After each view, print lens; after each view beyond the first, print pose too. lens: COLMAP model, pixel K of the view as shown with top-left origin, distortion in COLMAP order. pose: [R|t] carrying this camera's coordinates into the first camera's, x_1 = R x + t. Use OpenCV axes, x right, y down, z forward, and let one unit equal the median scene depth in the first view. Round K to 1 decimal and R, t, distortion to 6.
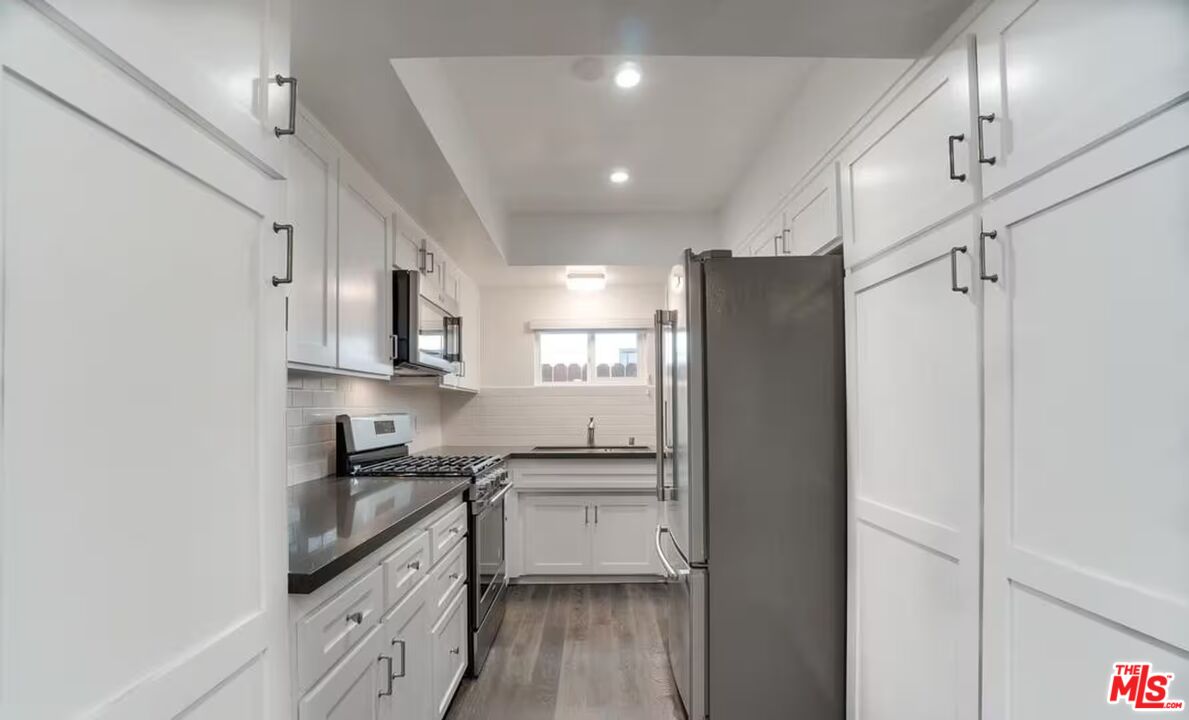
lens RADIAL K [[523.3, 0, 590.1], [0, 523.3, 399.2], [0, 0, 1]] dist [-0.050657, 0.008292]
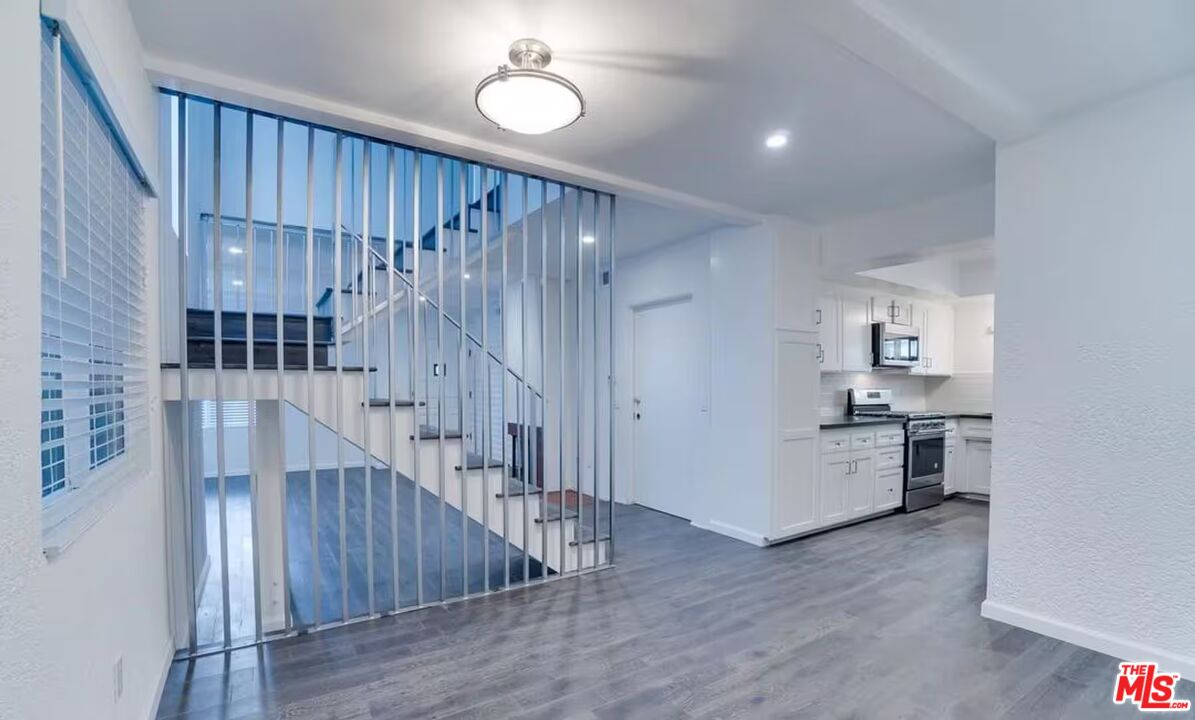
lens RADIAL K [[526.0, 0, 593.1], [0, 526.0, 399.4], [0, 0, 1]] dist [-0.050657, 0.008292]
pose [[0.548504, 0.023807, -0.835809, 0.622079], [0.009518, 0.999352, 0.034711, -0.009493], [0.836094, -0.026995, 0.547922, -0.919427]]
